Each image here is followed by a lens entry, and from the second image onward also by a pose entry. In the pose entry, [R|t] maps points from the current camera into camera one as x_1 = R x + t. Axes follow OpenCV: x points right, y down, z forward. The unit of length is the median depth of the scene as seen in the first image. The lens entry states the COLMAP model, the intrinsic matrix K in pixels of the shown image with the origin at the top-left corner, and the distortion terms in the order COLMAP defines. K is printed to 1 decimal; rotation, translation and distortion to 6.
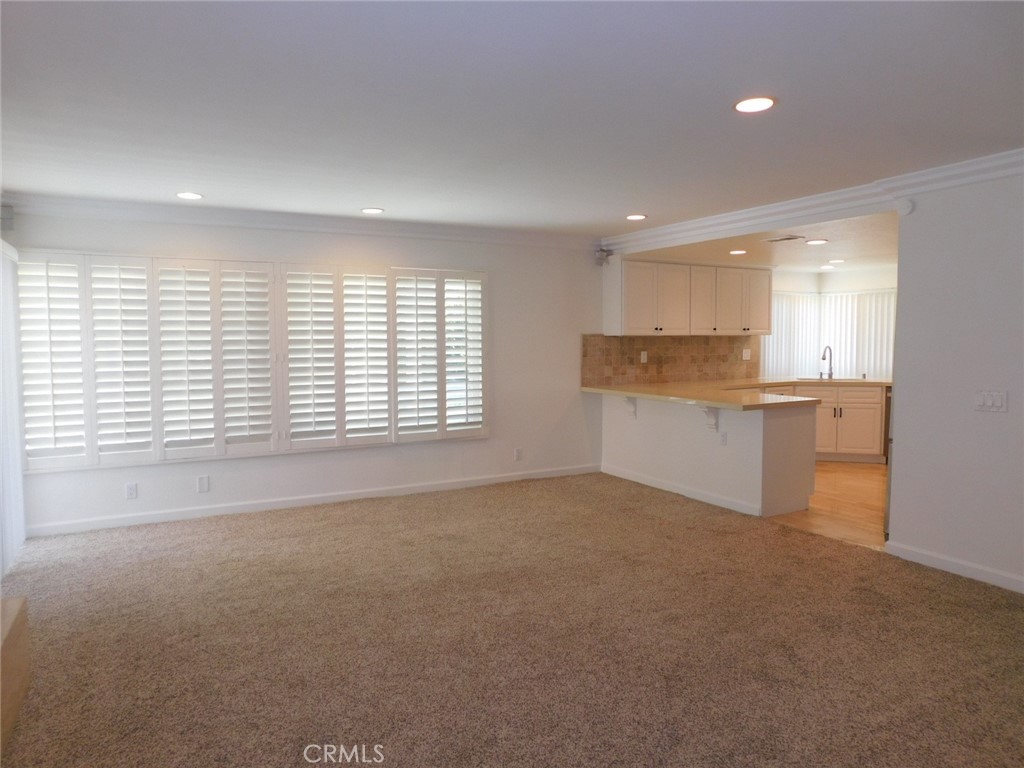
lens RADIAL K [[677.9, 0, 514.7], [0, 677.9, 378.4], [0, 0, 1]] dist [-0.066527, 0.053692]
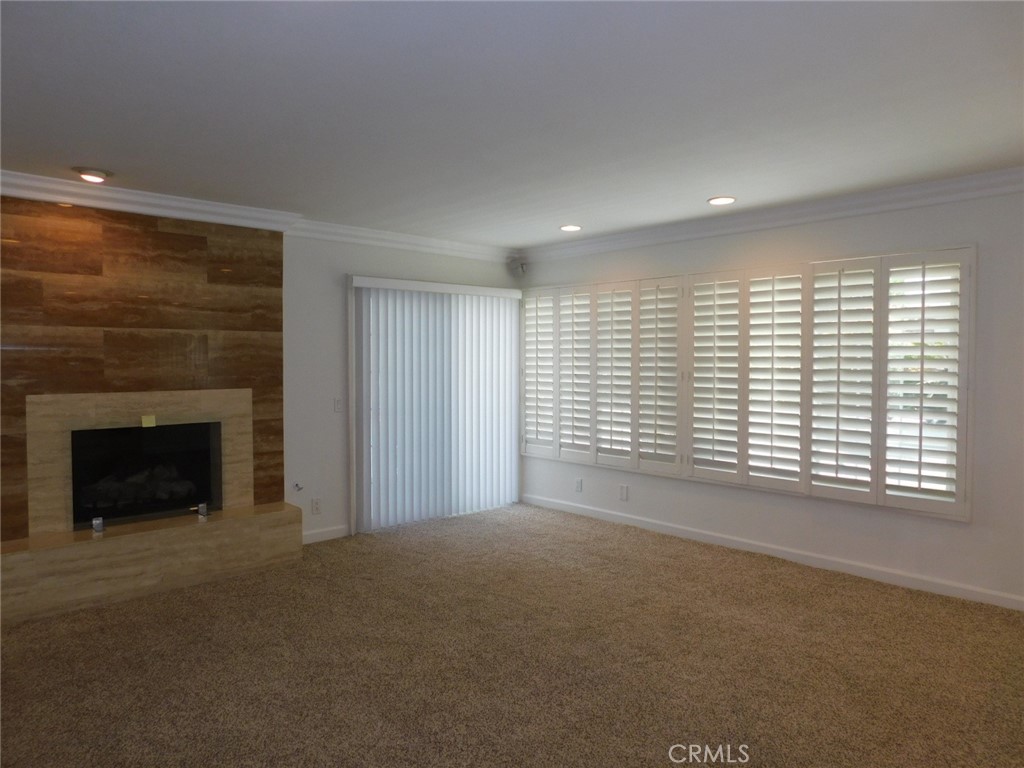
lens RADIAL K [[677.9, 0, 513.3], [0, 677.9, 380.6], [0, 0, 1]] dist [-0.066527, 0.053692]
pose [[0.248257, 0.034929, -0.968064, 0.520612], [-0.061531, 0.997900, 0.020227, -0.030347], [0.966738, 0.054544, 0.249885, 0.554435]]
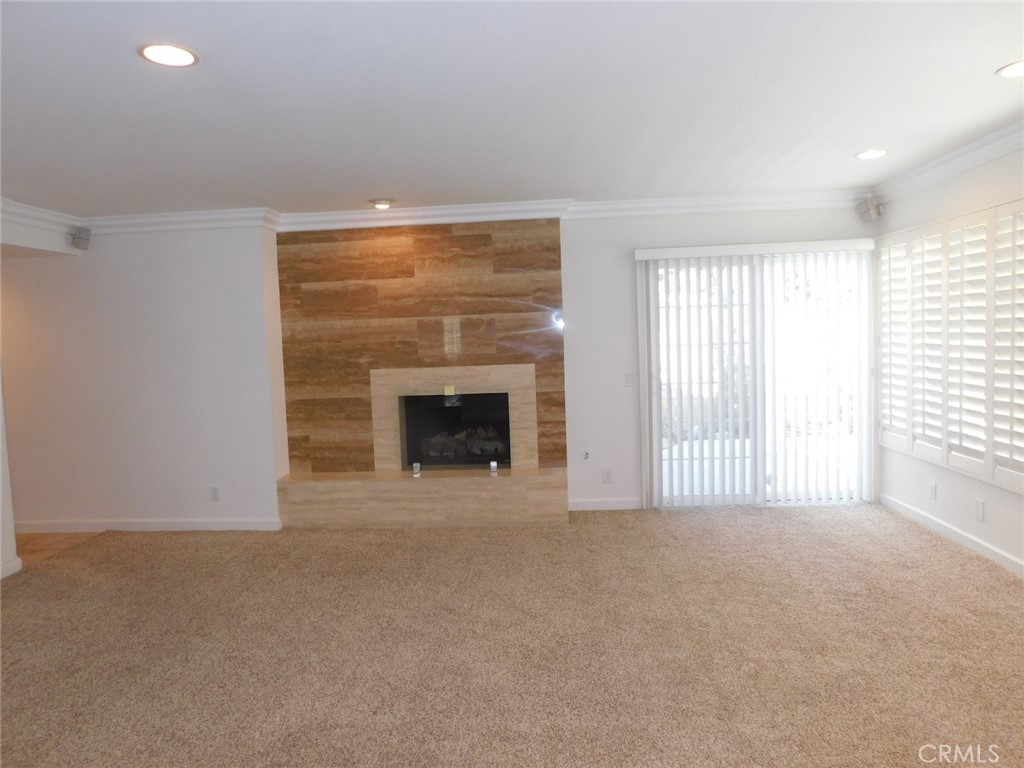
lens RADIAL K [[677.9, 0, 512.5], [0, 677.9, 383.2], [0, 0, 1]] dist [-0.066527, 0.053692]
pose [[-0.538415, 0.084162, -0.838466, 0.436333], [-0.012079, 0.994127, 0.107543, -0.058971], [0.842593, 0.068031, -0.534236, 0.946406]]
